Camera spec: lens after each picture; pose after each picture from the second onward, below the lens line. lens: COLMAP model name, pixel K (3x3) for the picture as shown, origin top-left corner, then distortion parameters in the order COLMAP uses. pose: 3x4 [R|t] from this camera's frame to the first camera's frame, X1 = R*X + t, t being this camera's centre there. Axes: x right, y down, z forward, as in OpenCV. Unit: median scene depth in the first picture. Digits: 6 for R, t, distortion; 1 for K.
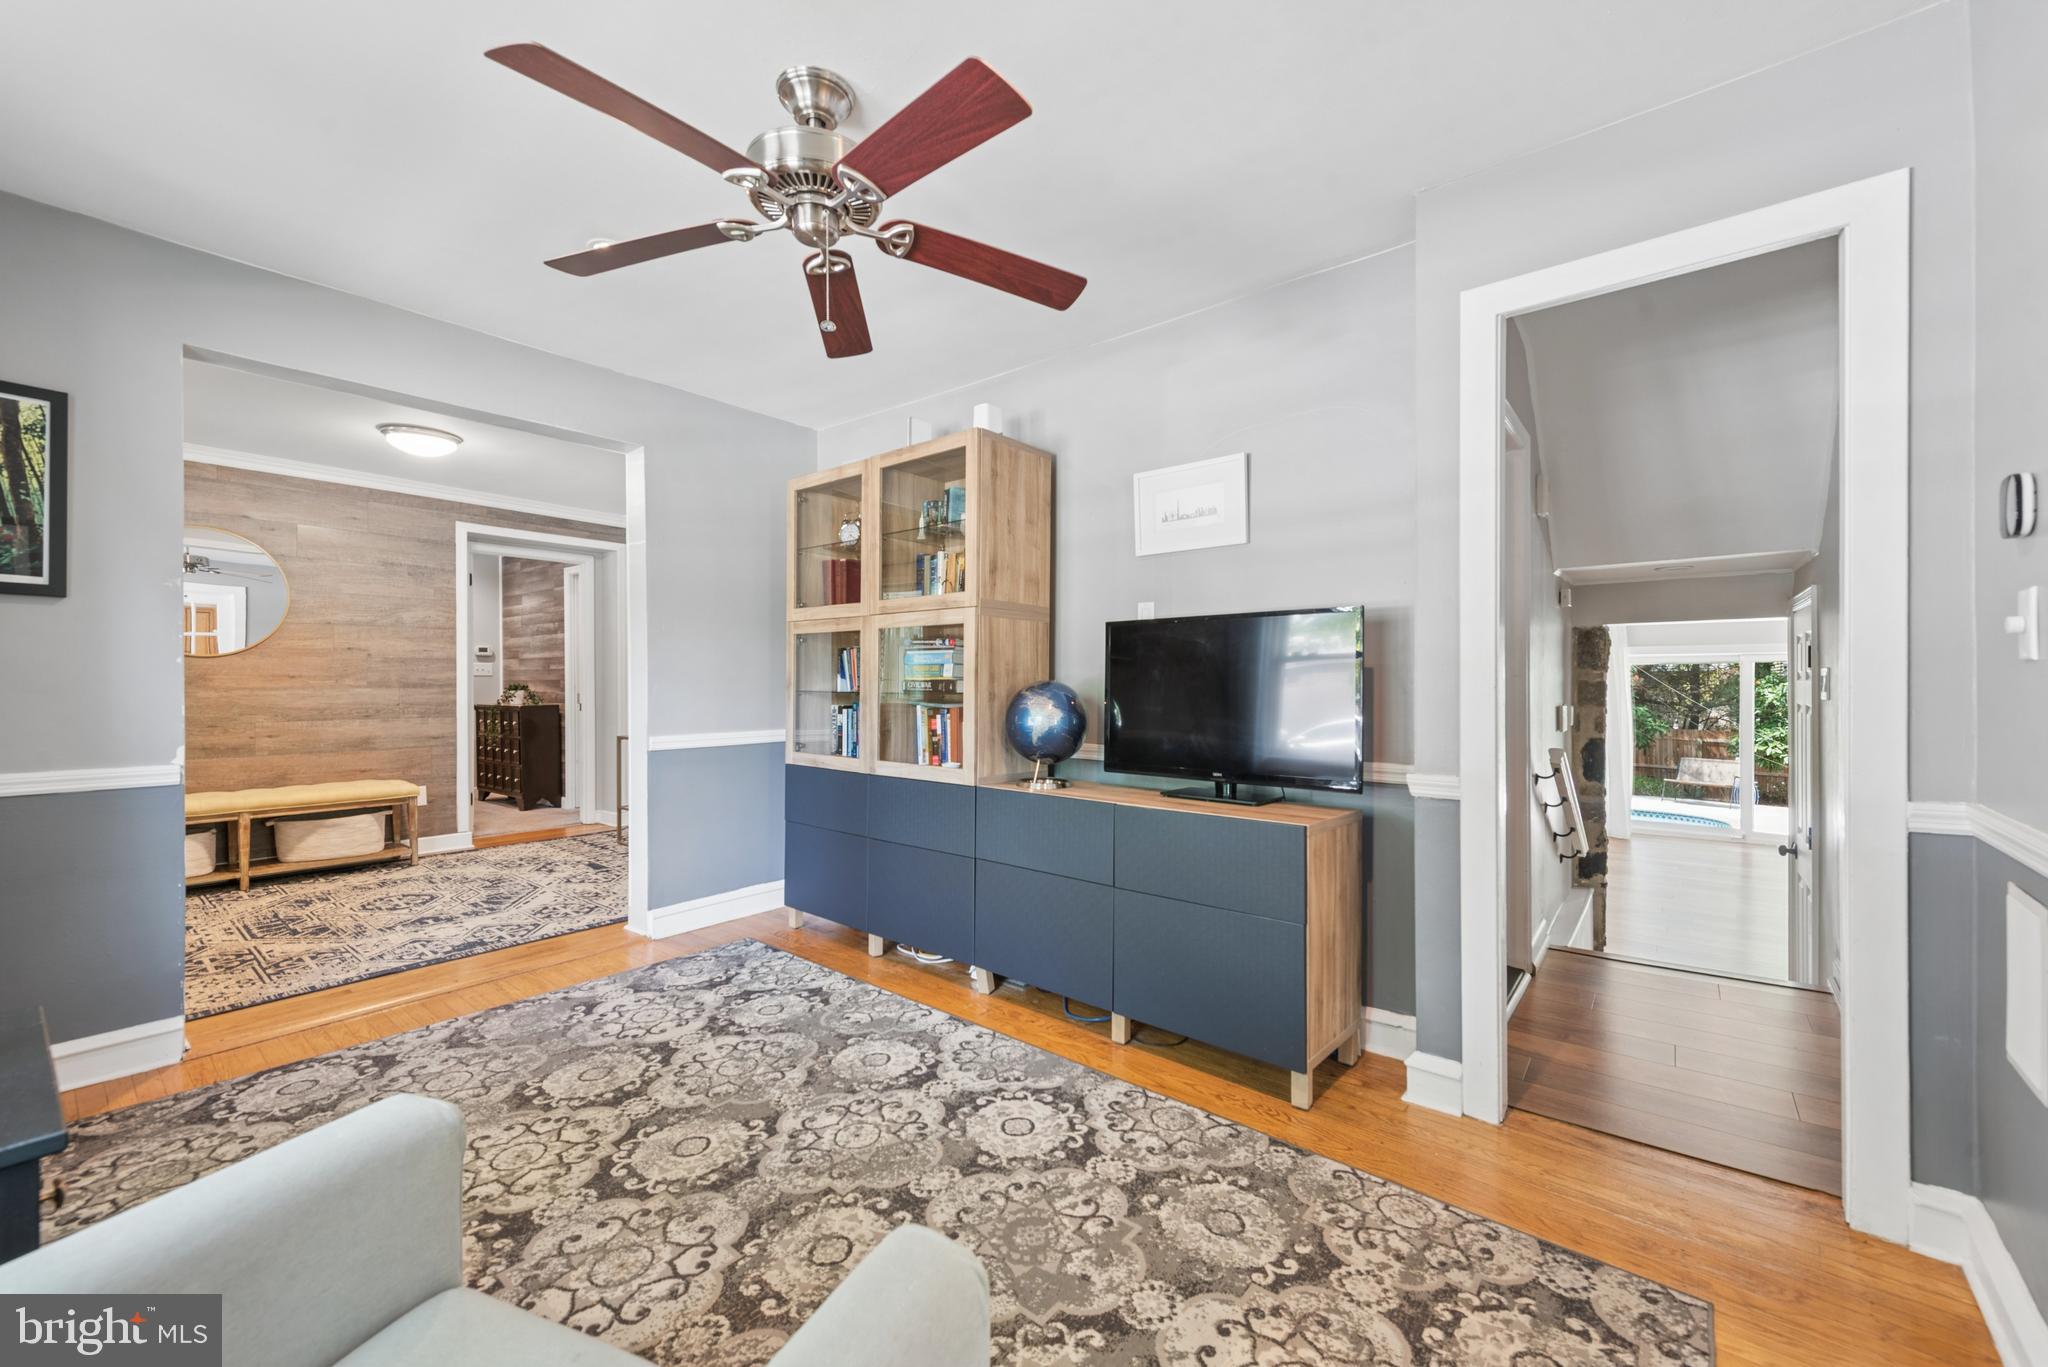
lens RADIAL K [[803.7, 0, 1018.3], [0, 803.7, 683.6], [0, 0, 1]] dist [0.013661, -0.000522]
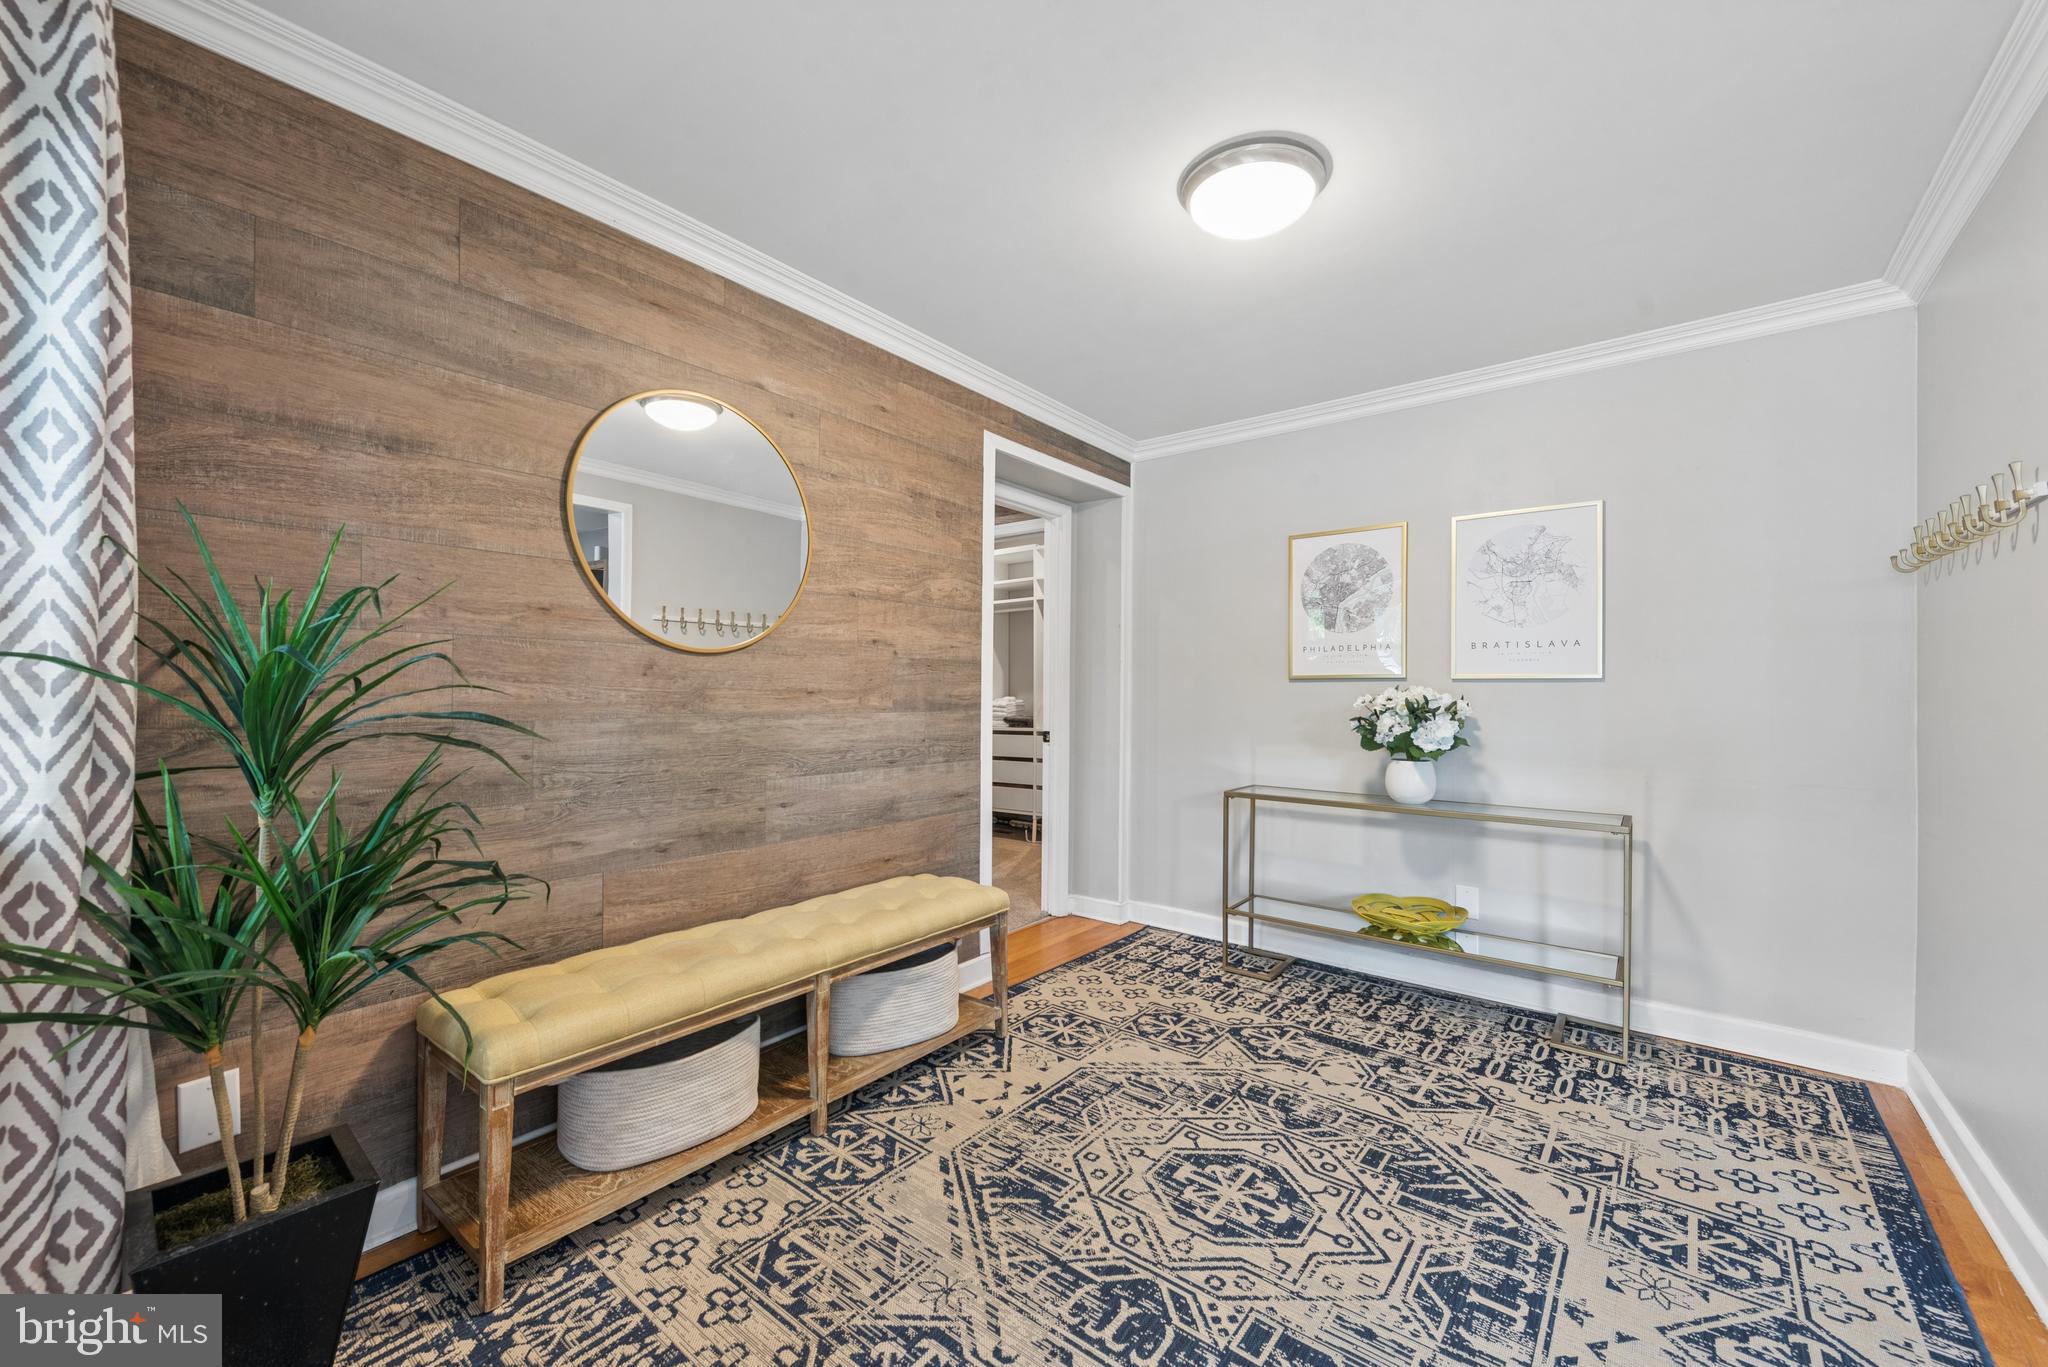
lens RADIAL K [[803.7, 0, 1027.1], [0, 803.7, 685.2], [0, 0, 1]] dist [0.013661, -0.000522]
pose [[0.999643, 0.008559, 0.025313, -1.796865], [-0.008373, 0.999937, -0.007448, -0.024322], [-0.025375, 0.007234, 0.999652, 1.091946]]
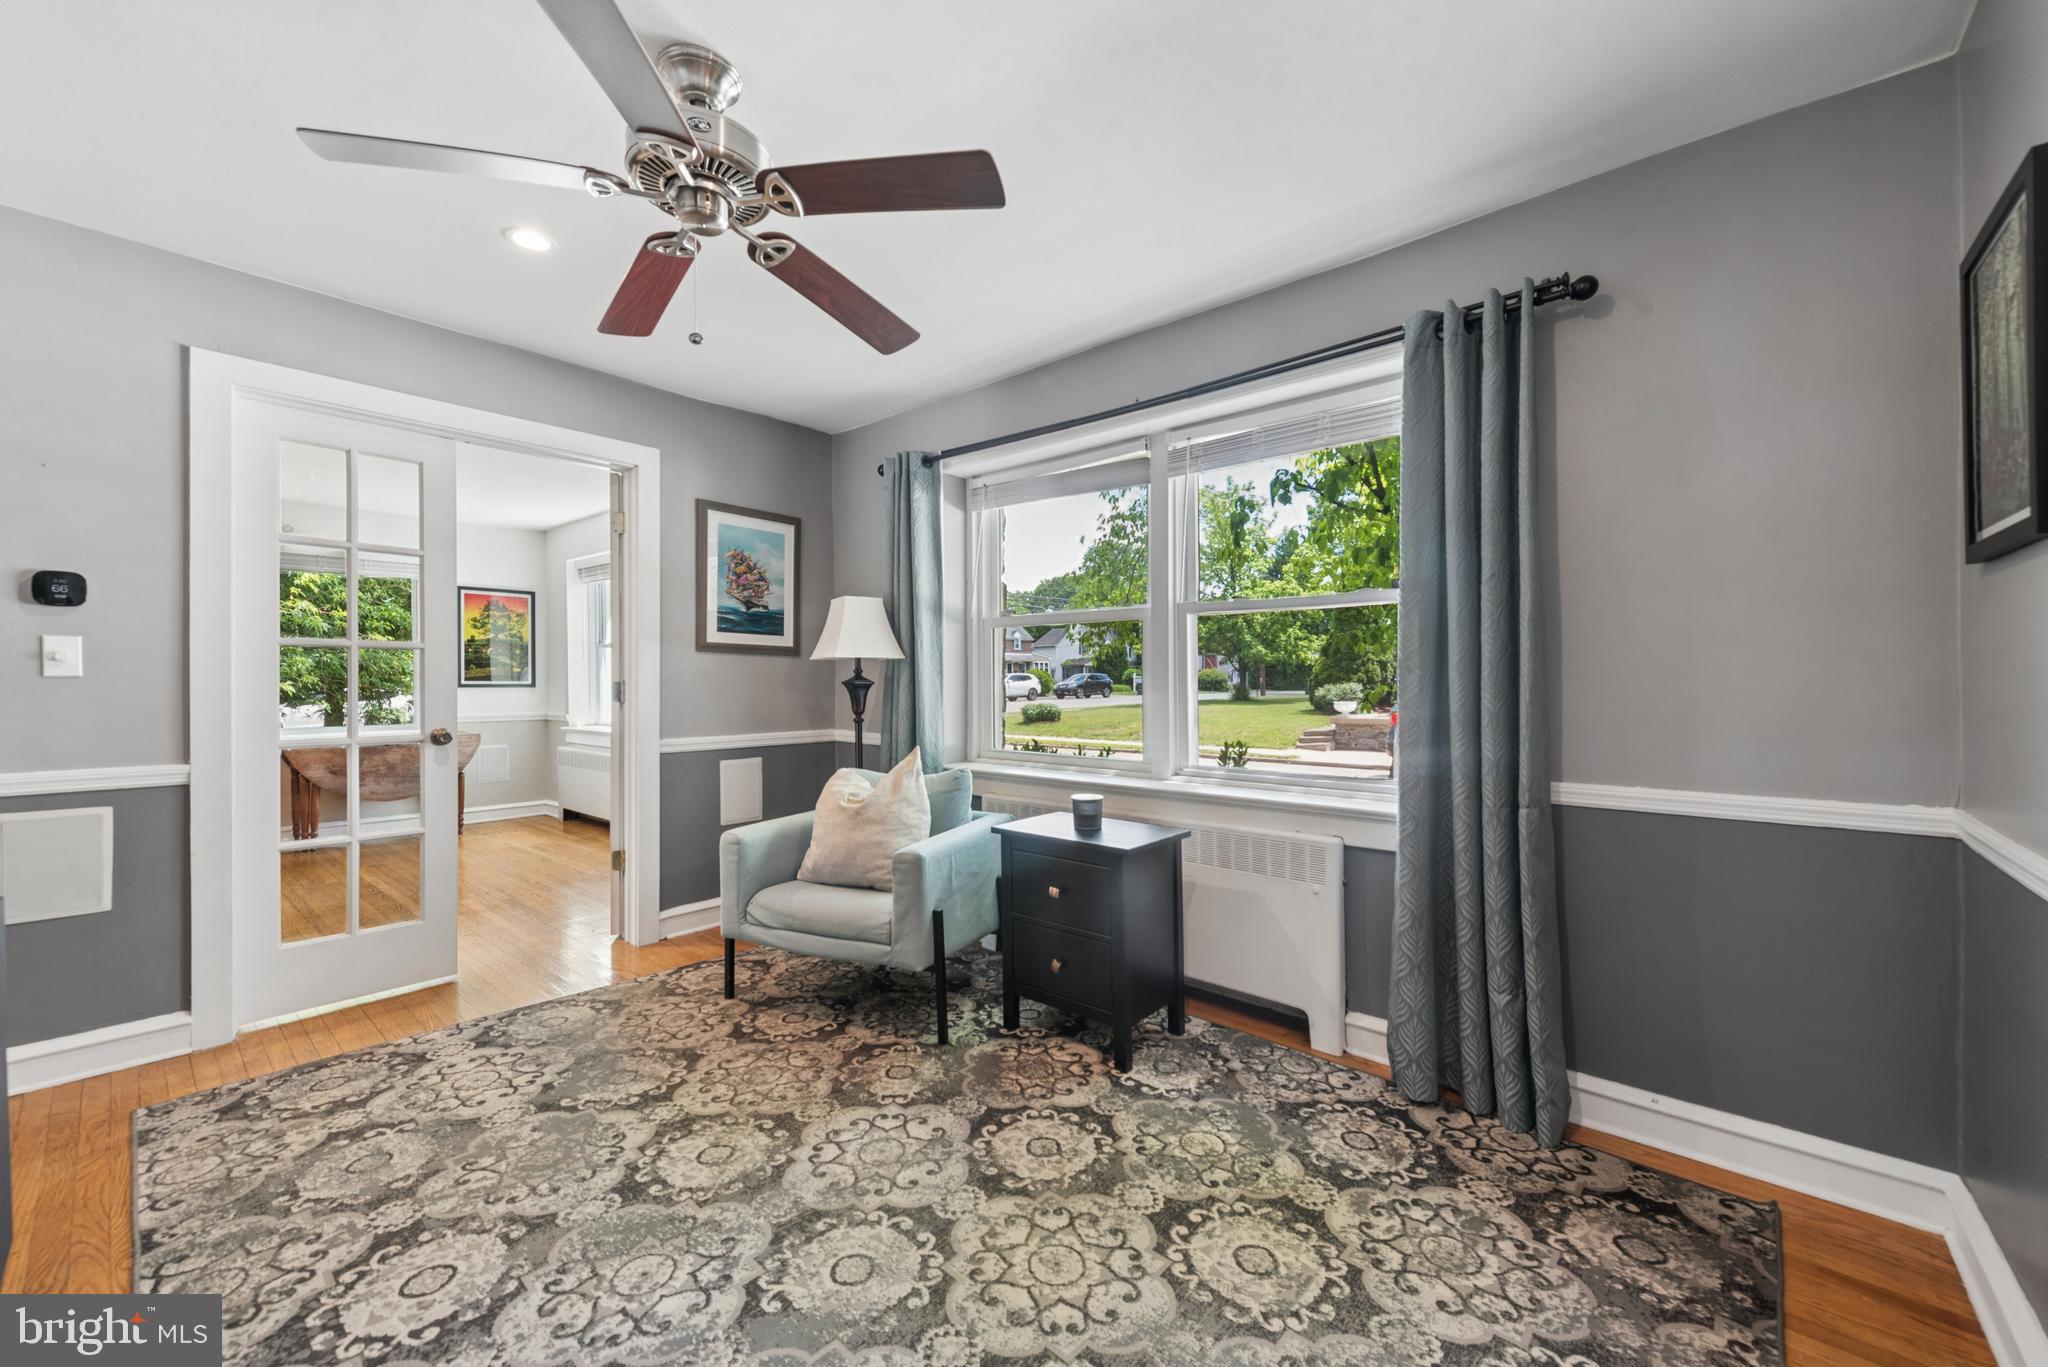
lens RADIAL K [[803.7, 0, 1011.5], [0, 803.7, 686.1], [0, 0, 1]] dist [0.013661, -0.000522]
pose [[-0.998998, 0.000458, 0.044749, -0.571987], [0.000790, 0.999972, 0.007398, -0.009956], [-0.044745, 0.007425, -0.998971, 1.714274]]
